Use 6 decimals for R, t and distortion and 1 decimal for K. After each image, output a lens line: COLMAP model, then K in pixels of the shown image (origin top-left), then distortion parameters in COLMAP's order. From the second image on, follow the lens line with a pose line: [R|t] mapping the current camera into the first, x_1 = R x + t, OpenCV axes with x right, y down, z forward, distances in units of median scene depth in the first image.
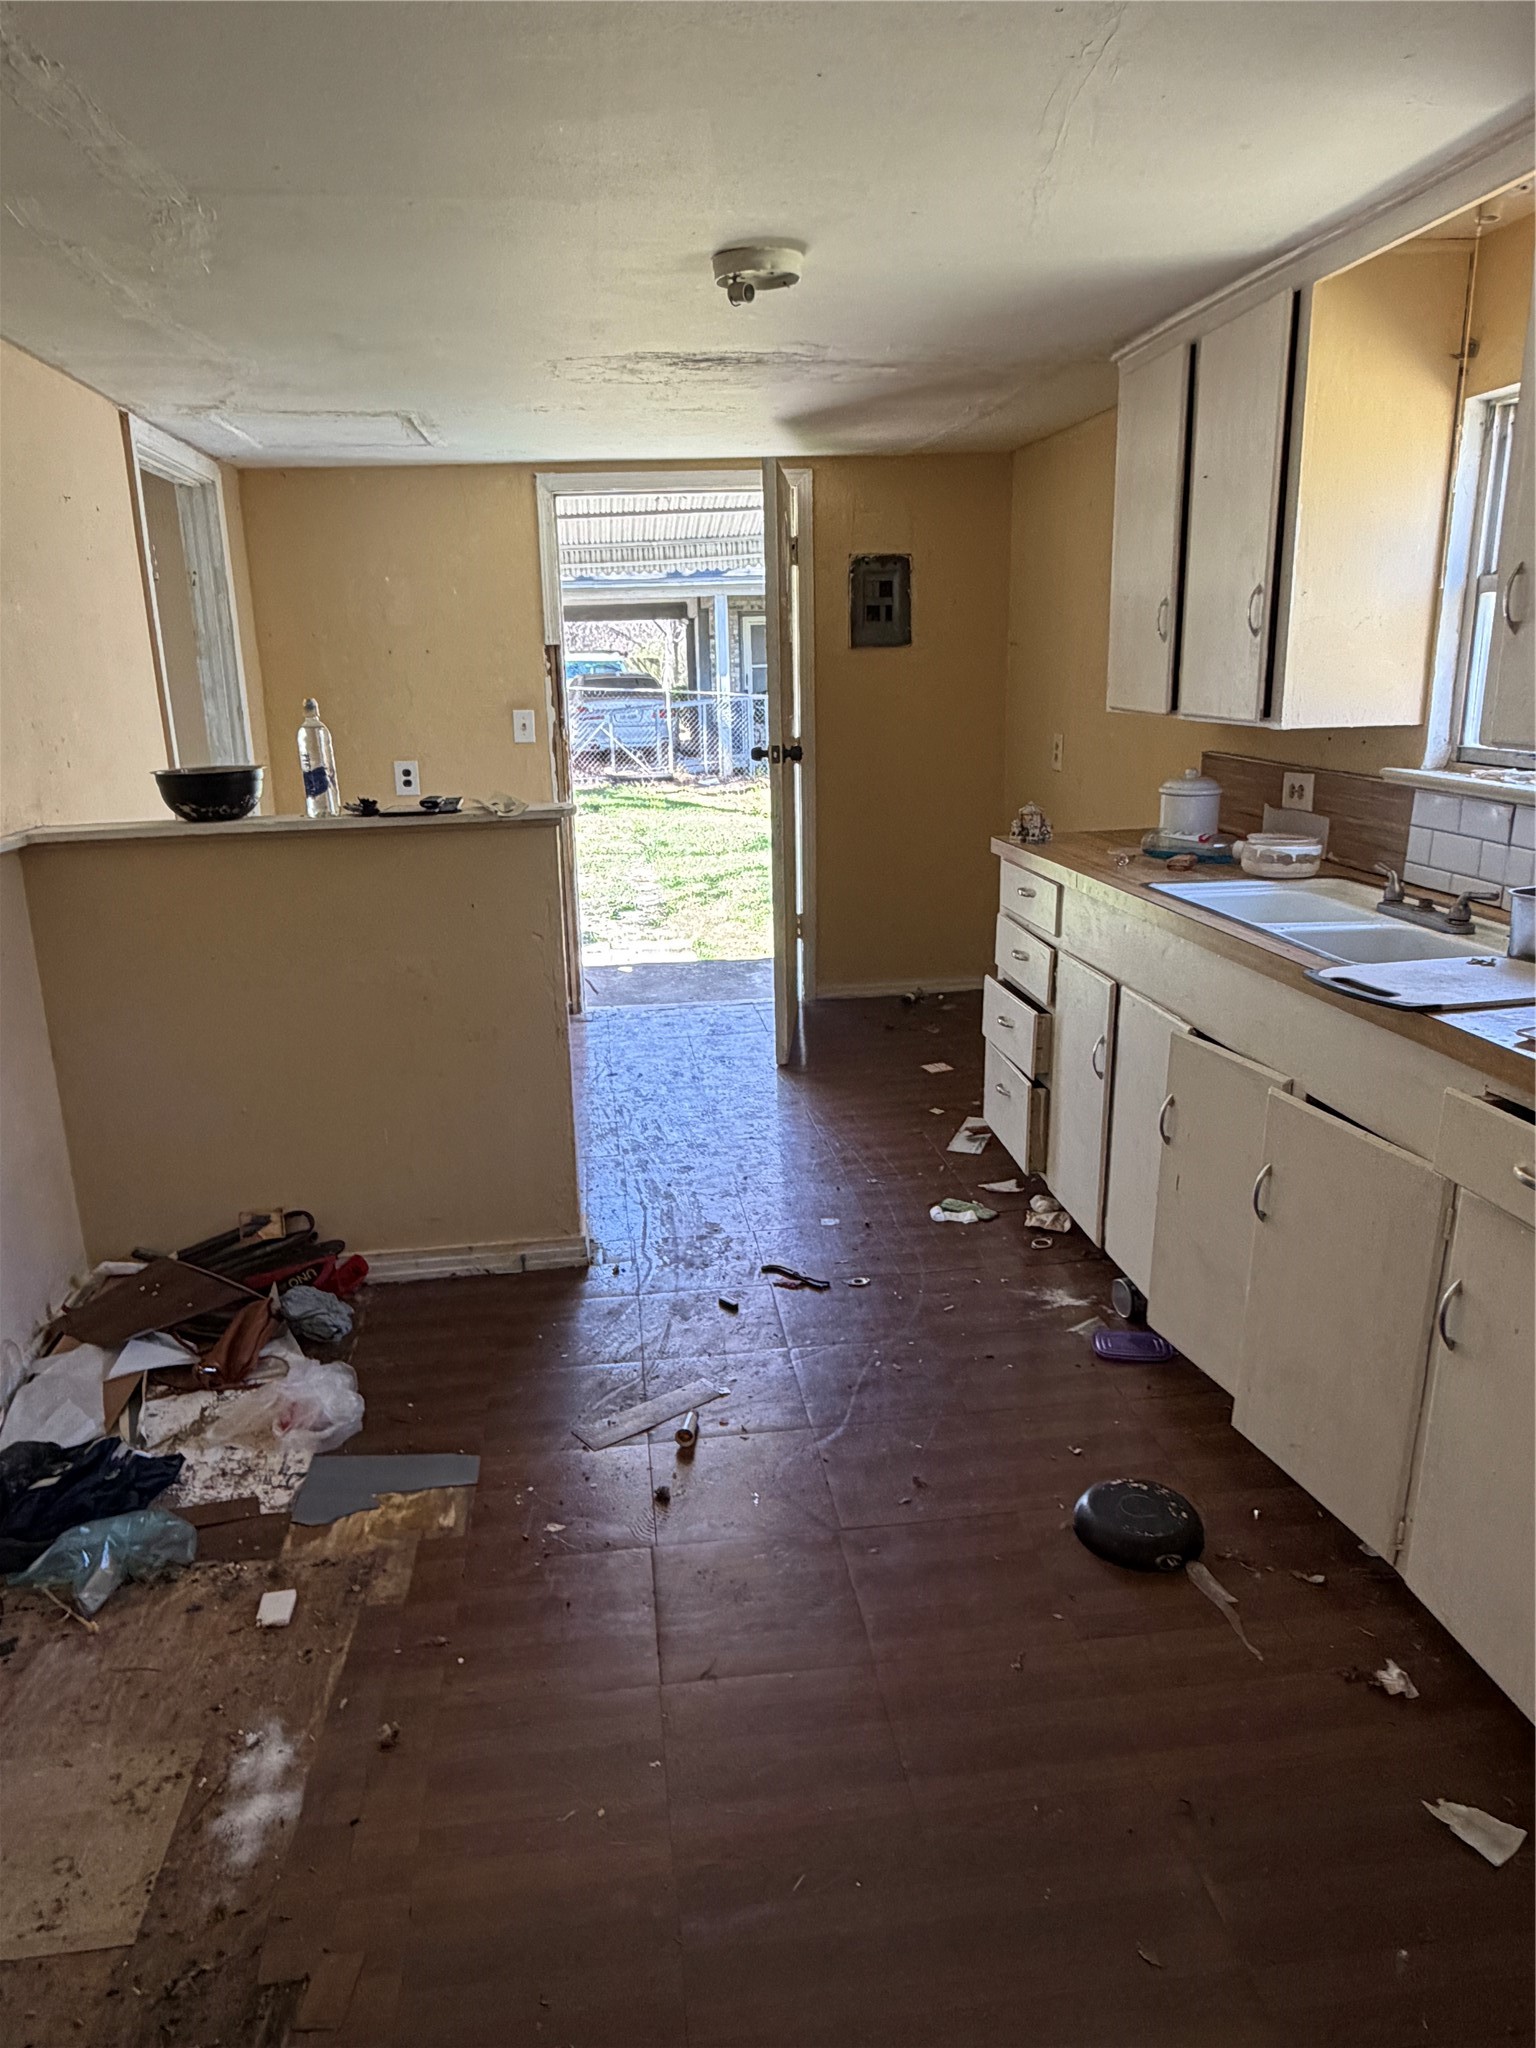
lens RADIAL K [[1308.5, 0, 768.0], [0, 1308.5, 1024.0], [0, 0, 1]] dist [-0.001027, -0.000837]
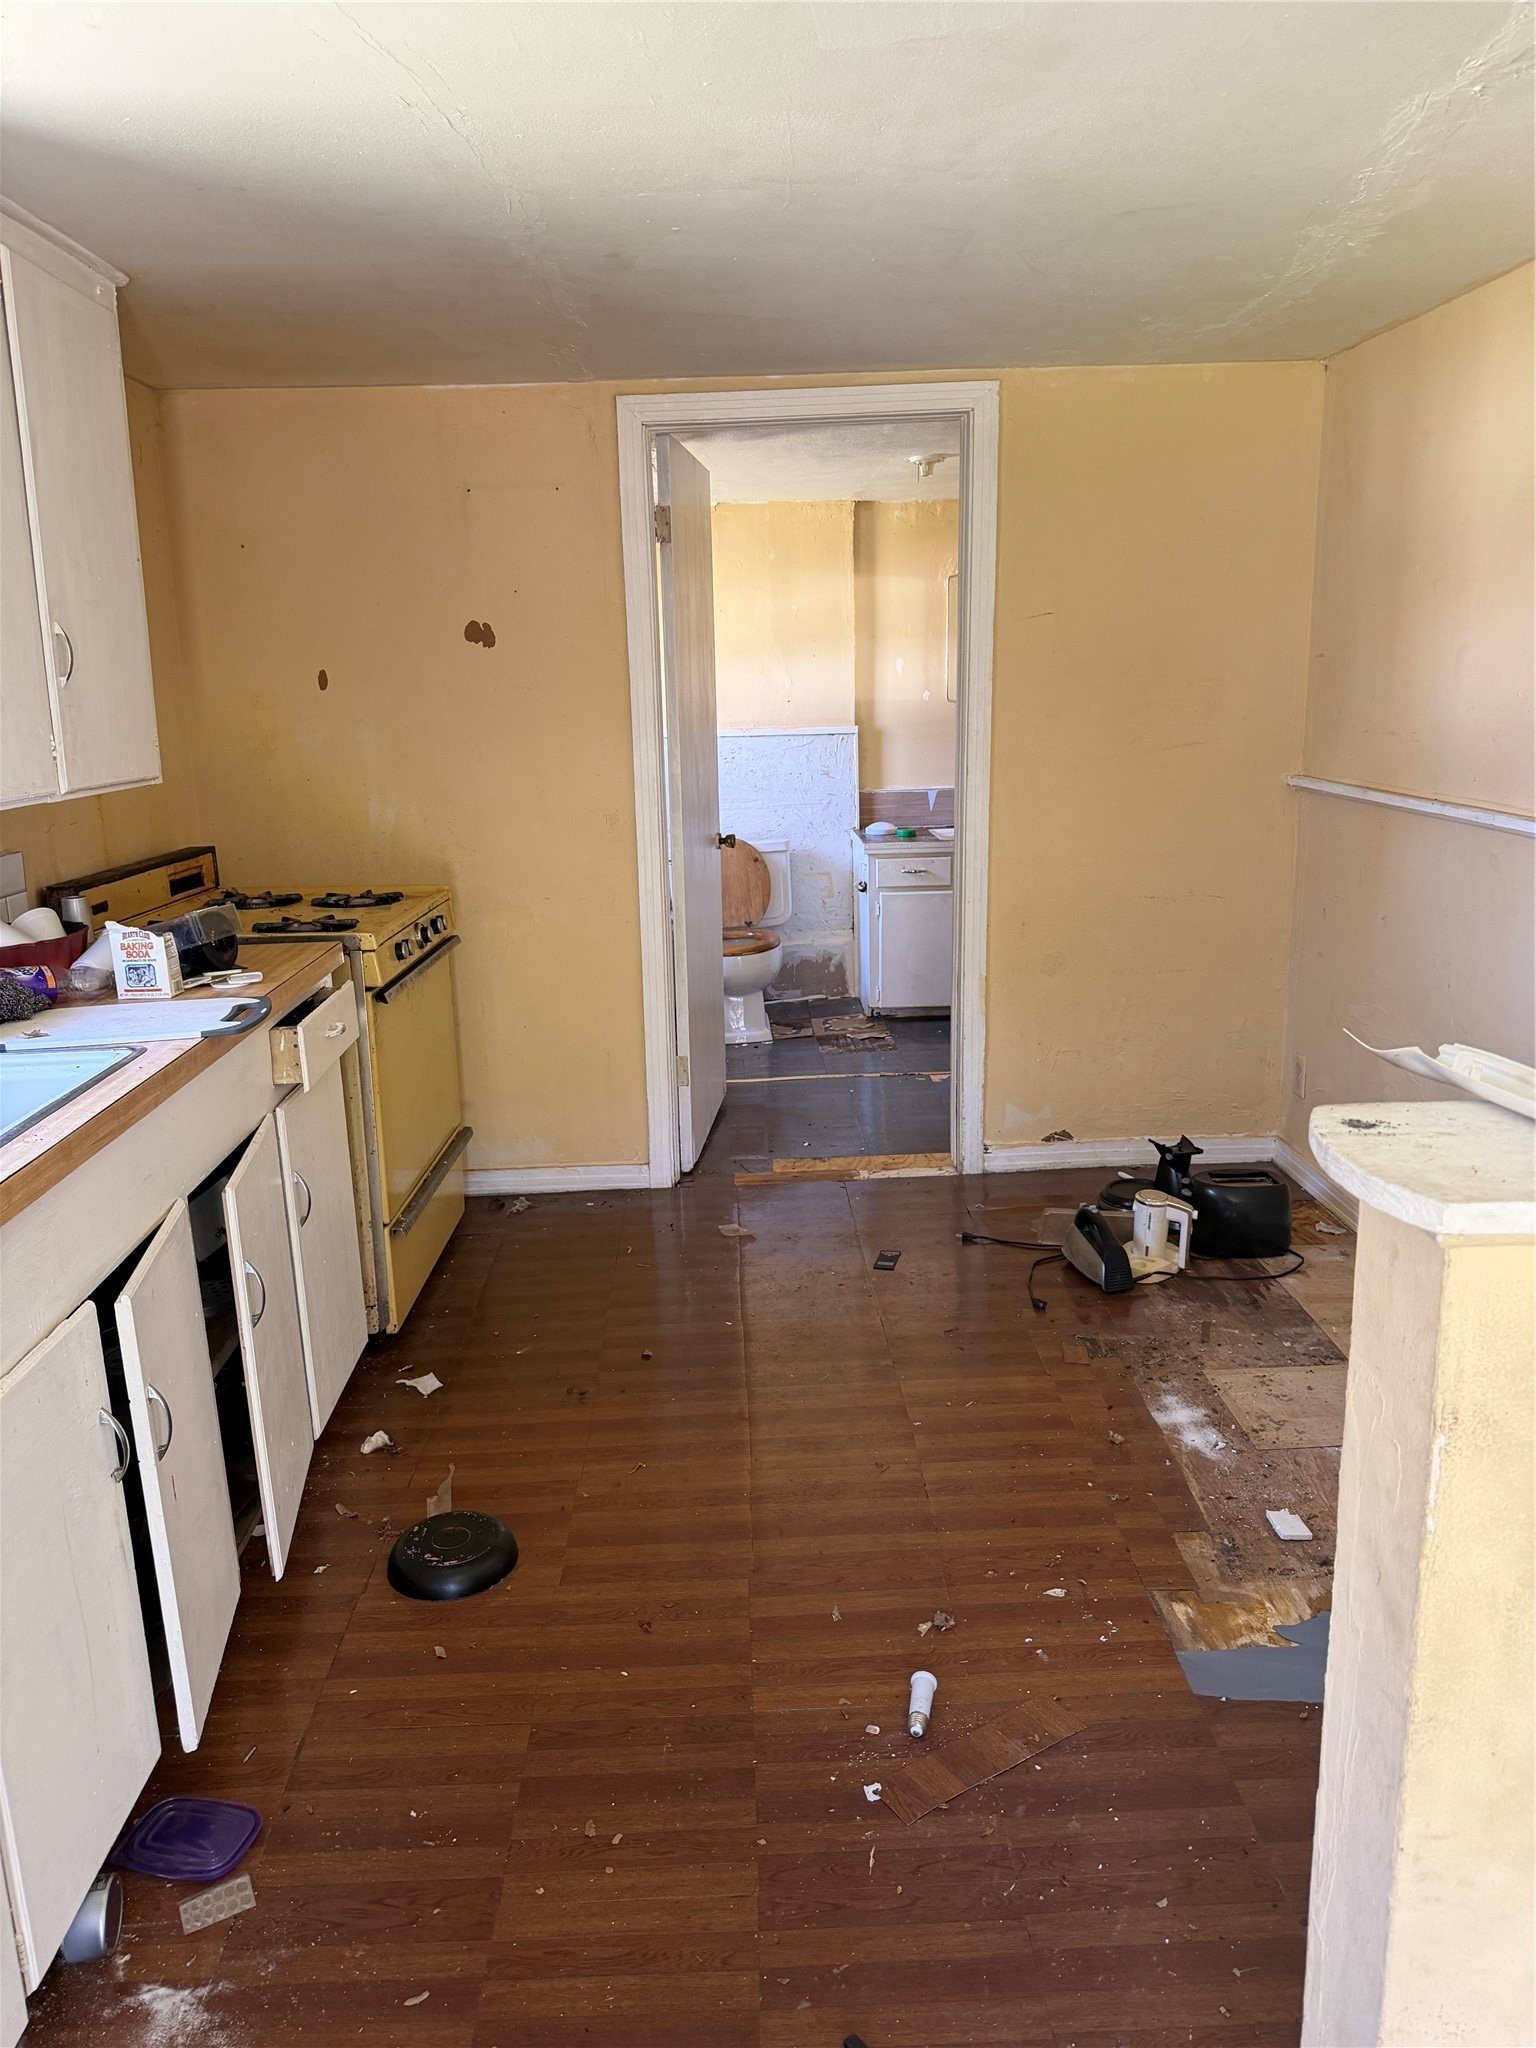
lens RADIAL K [[1392.9, 0, 768.0], [0, 1392.9, 1024.0], [0, 0, 1]] dist [0.004866, 0.000743]
pose [[-0.993300, 0.025290, 0.112761, -0.061672], [0.076597, 0.874710, 0.478556, -0.341070], [-0.086531, 0.483987, -0.870786, 1.259735]]
